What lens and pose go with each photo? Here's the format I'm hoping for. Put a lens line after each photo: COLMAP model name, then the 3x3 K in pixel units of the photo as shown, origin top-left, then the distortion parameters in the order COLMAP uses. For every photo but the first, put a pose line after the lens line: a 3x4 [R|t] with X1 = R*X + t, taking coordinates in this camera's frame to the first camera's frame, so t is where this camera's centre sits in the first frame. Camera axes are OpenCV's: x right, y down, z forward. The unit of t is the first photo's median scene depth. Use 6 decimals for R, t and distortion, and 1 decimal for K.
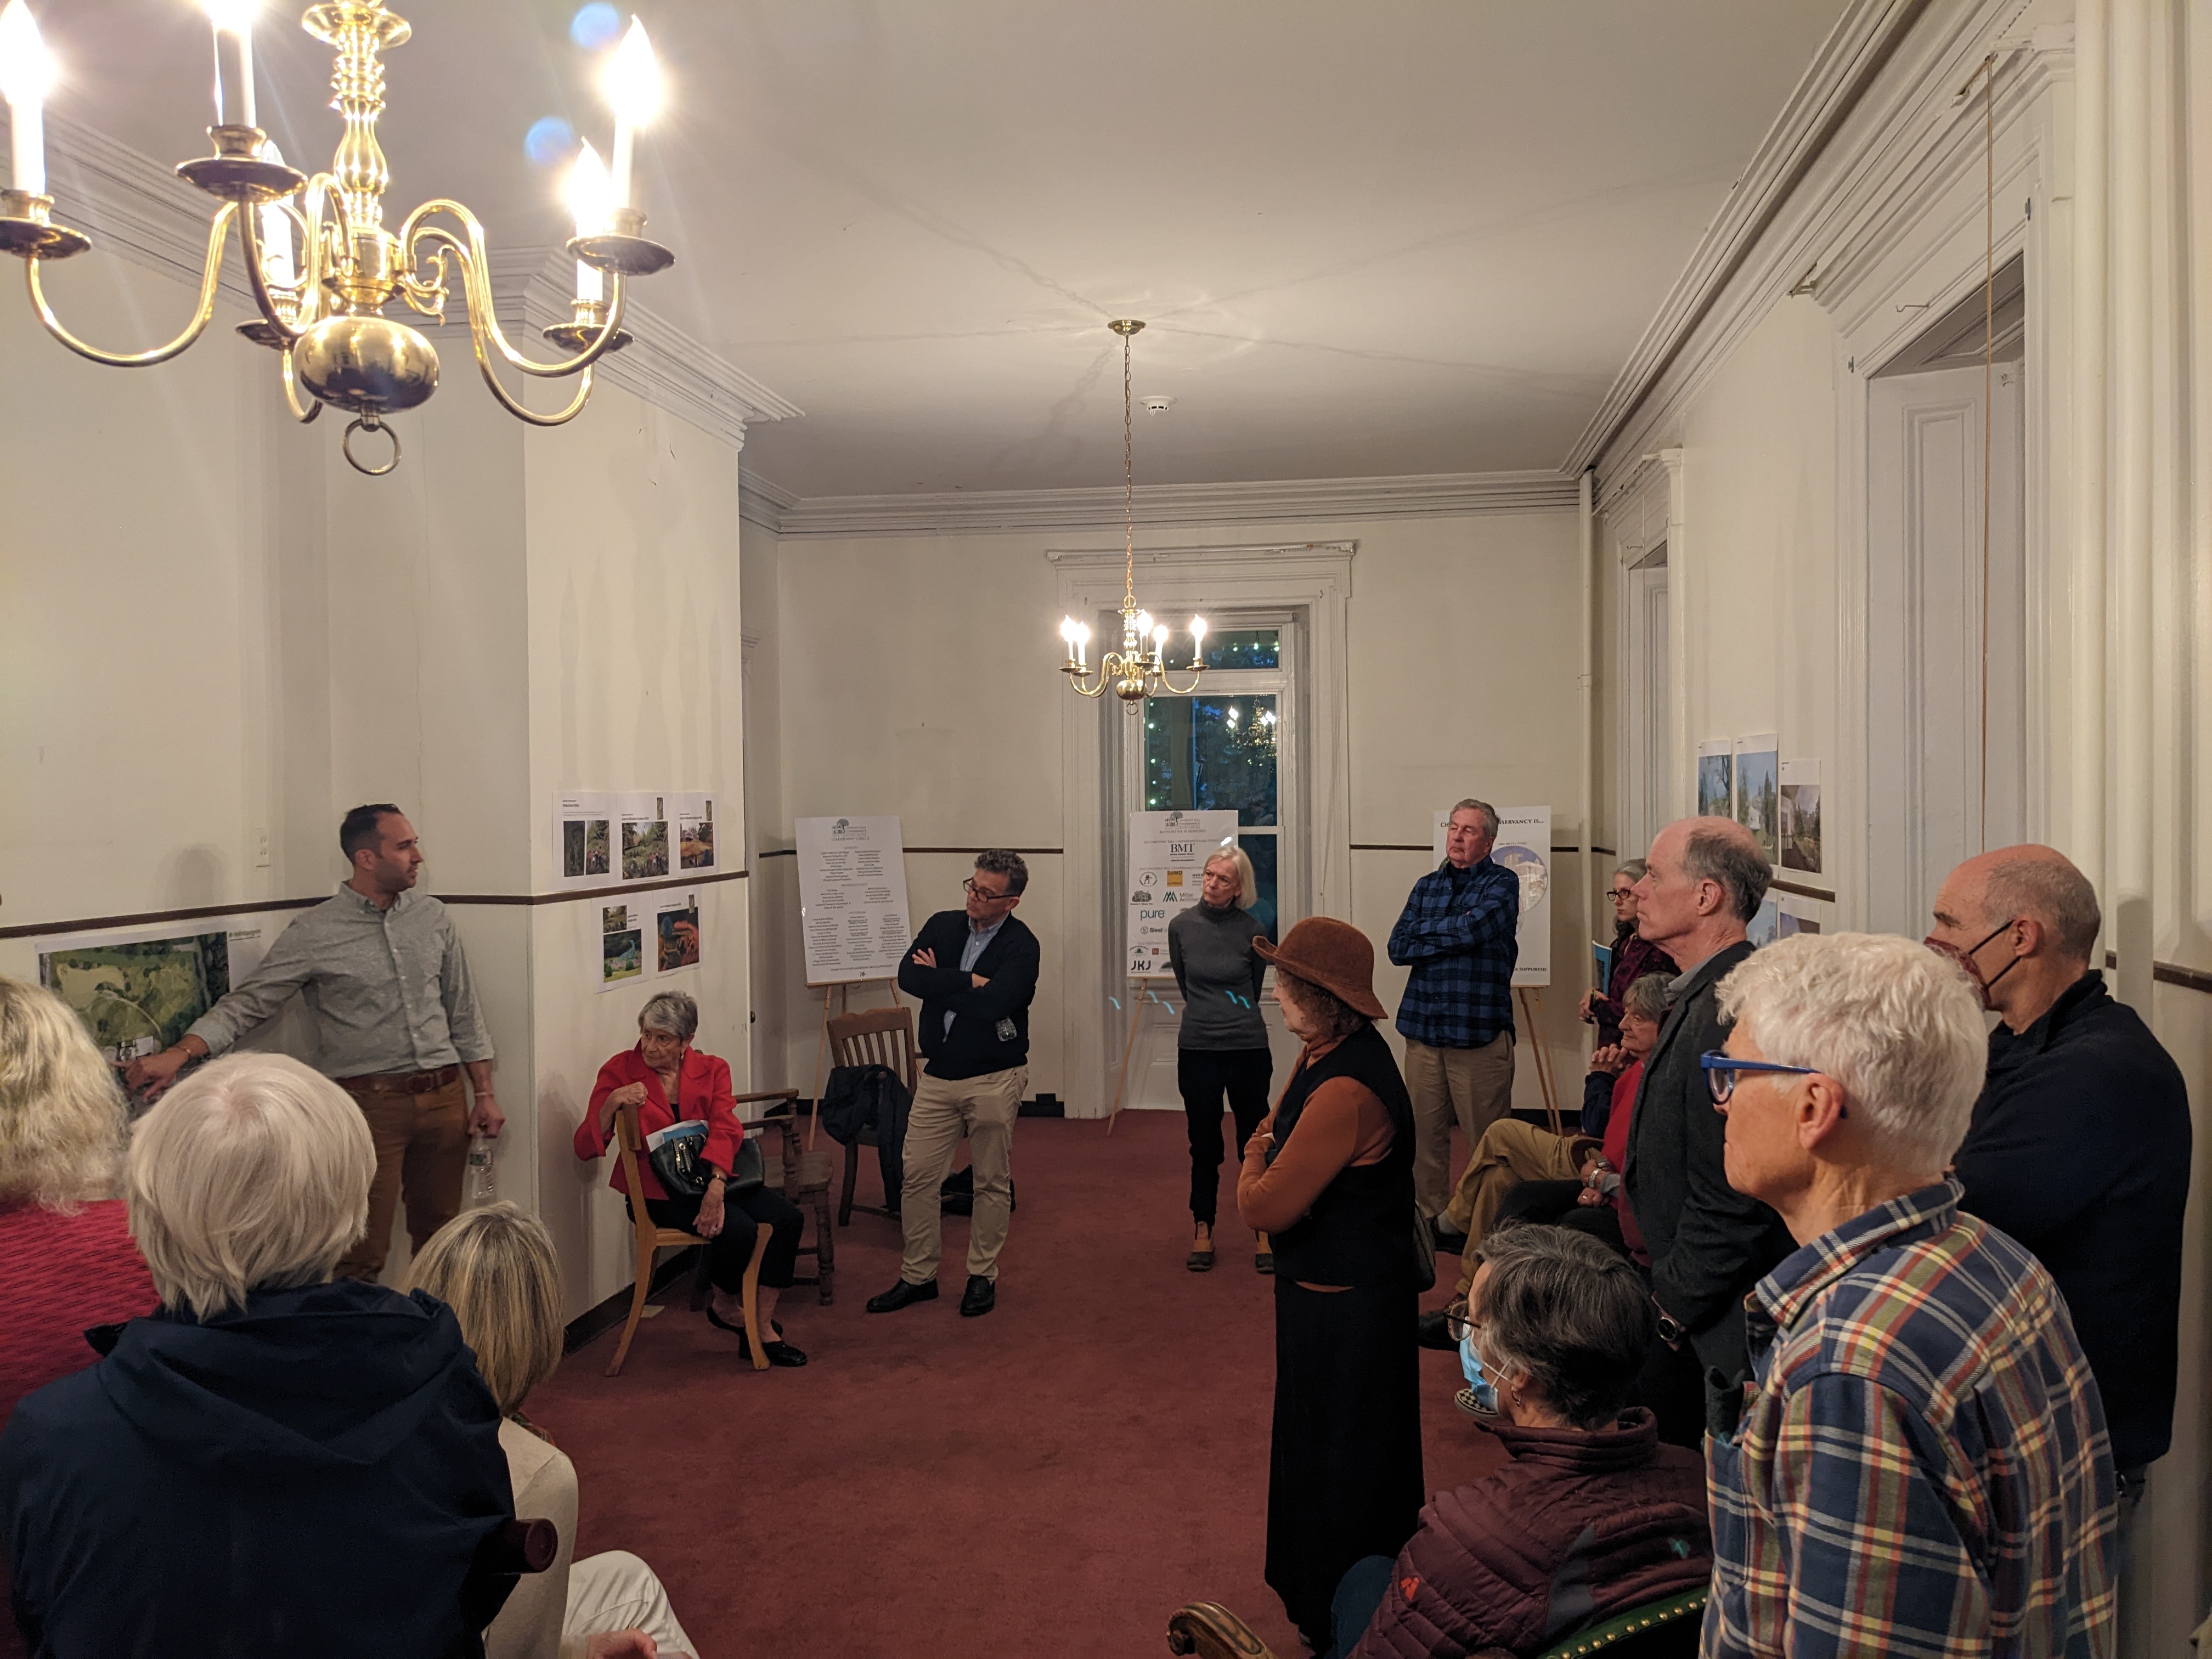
lens RADIAL K [[1830.6, 0, 1106.0], [0, 1830.6, 829.5], [0, 0, 1]] dist [0.075220, -0.150915]
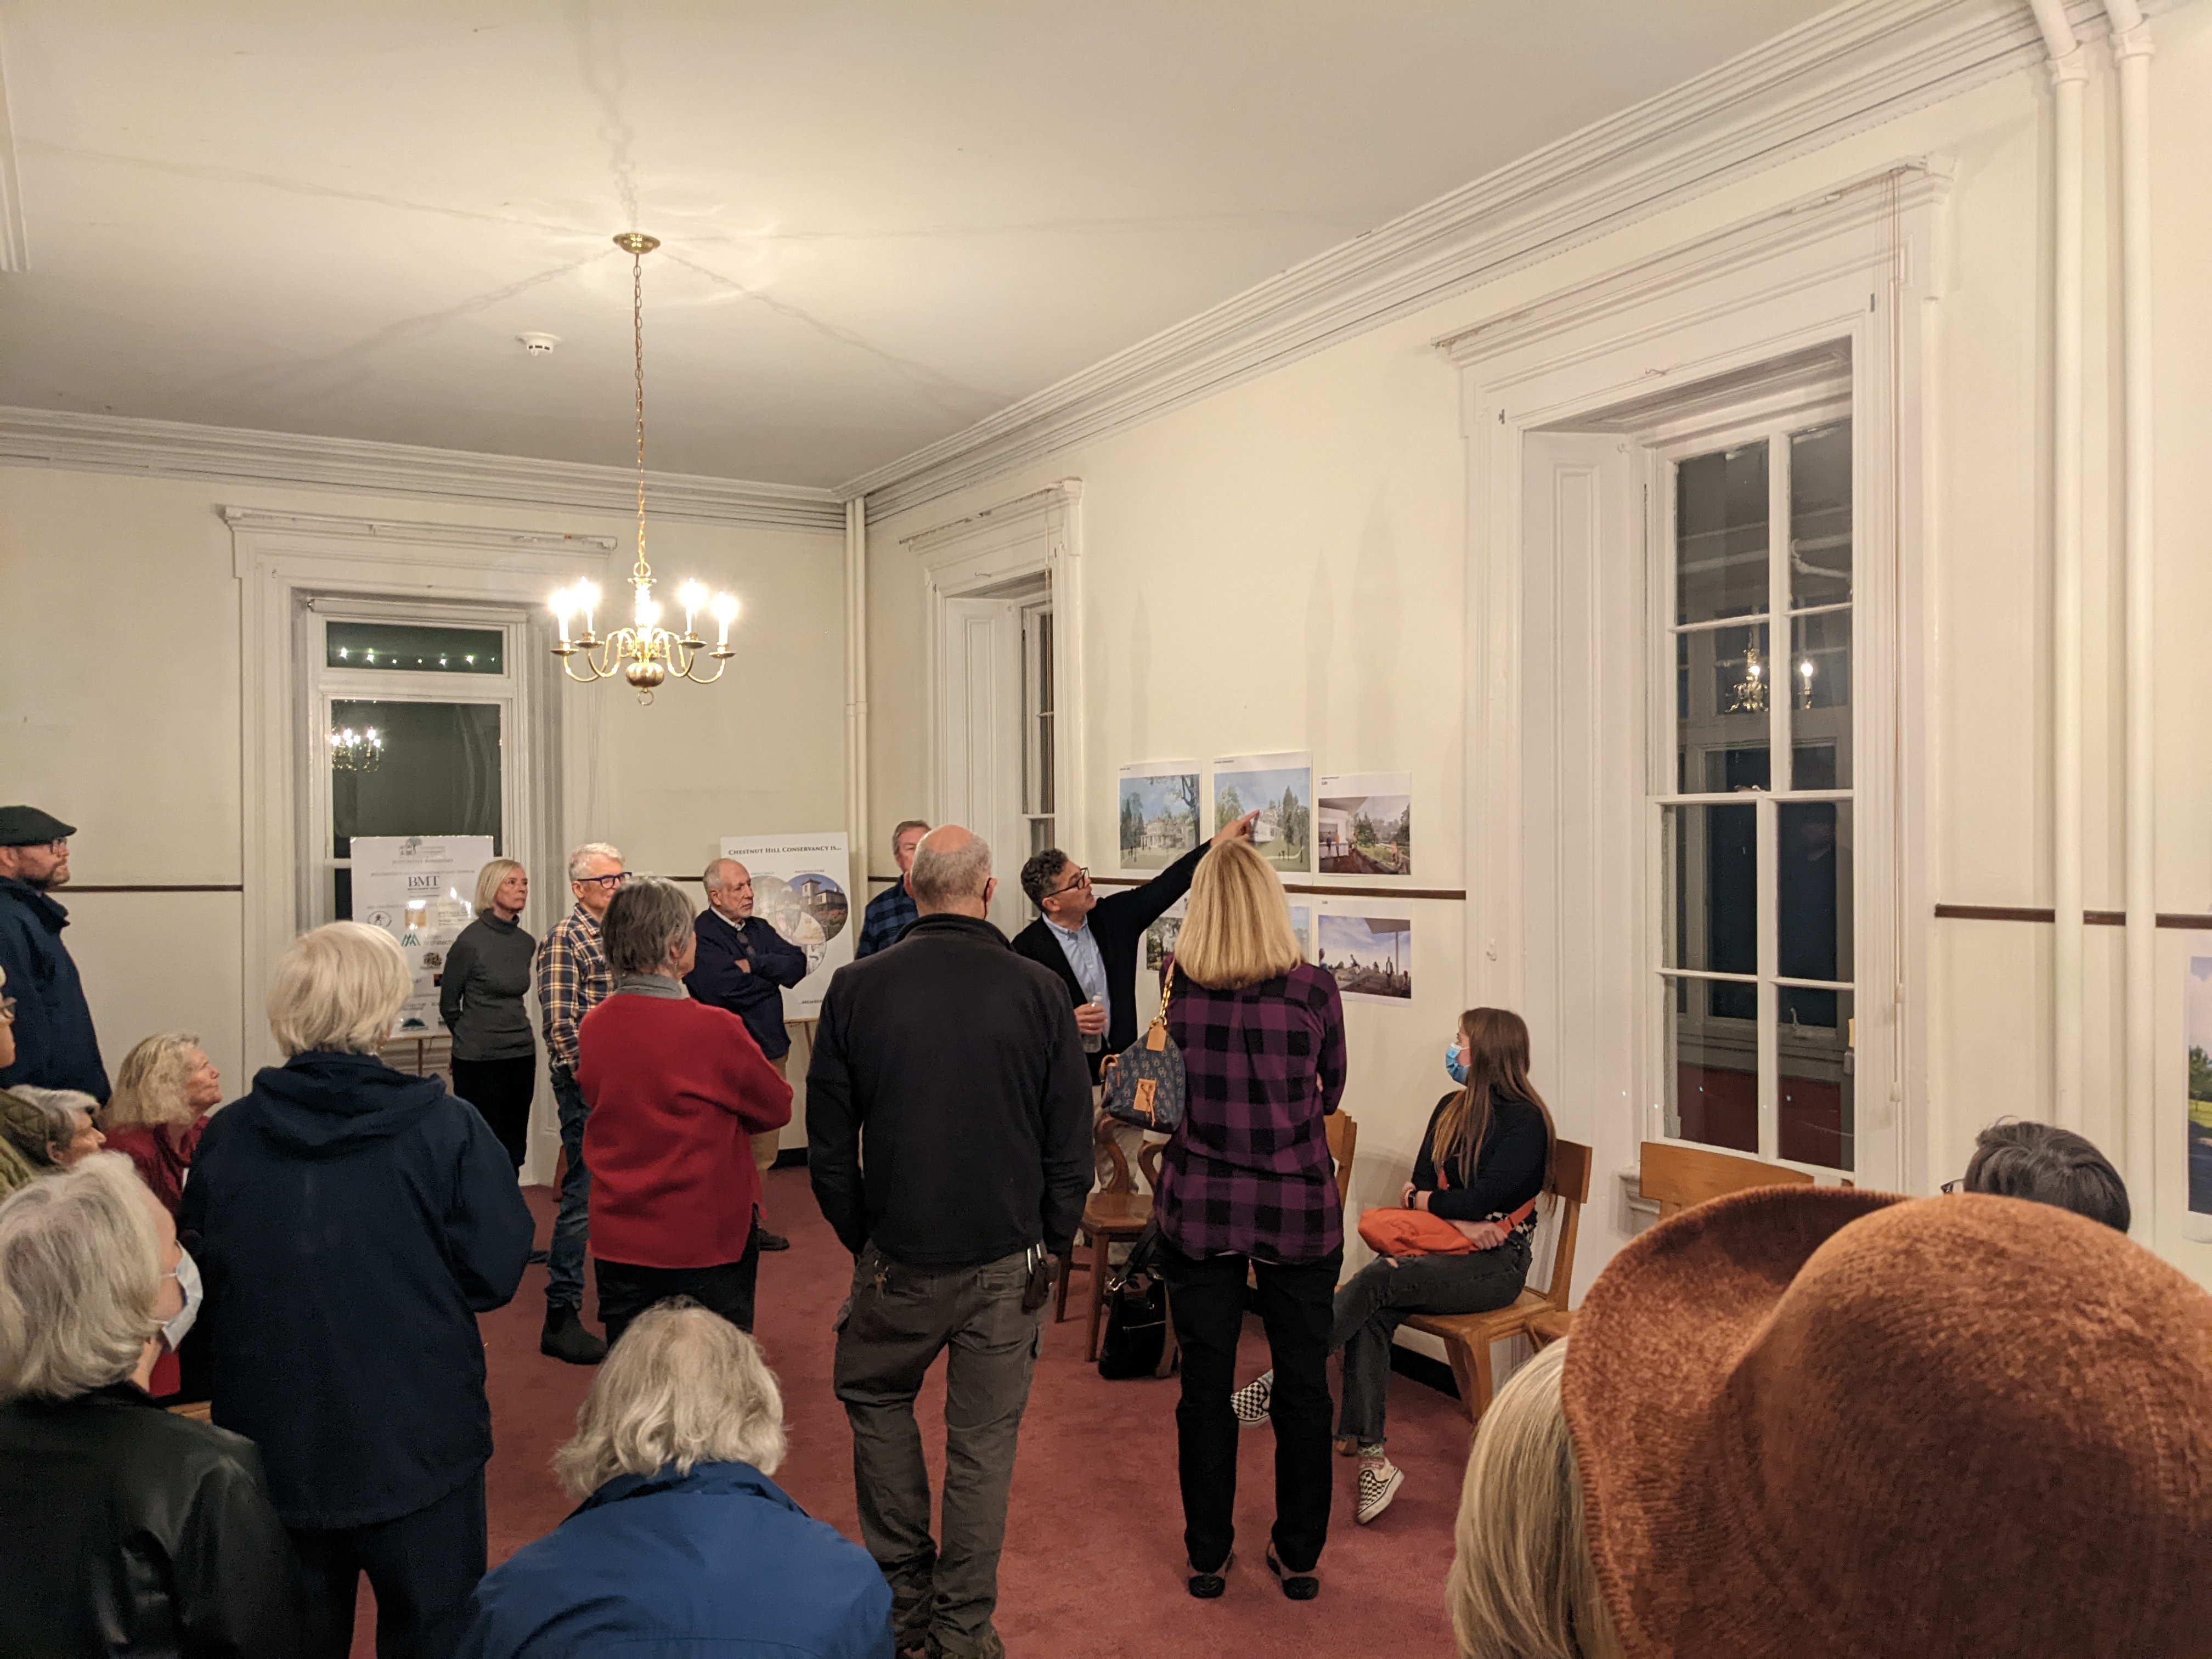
lens RADIAL K [[1830.6, 0, 1106.0], [0, 1830.6, 829.5], [0, 0, 1]] dist [0.075220, -0.150915]
pose [[0.763567, 0.012392, 0.645610, -0.361942], [0.011231, 0.999410, -0.032465, 0.023563], [-0.645631, 0.032040, 0.762977, 0.225830]]
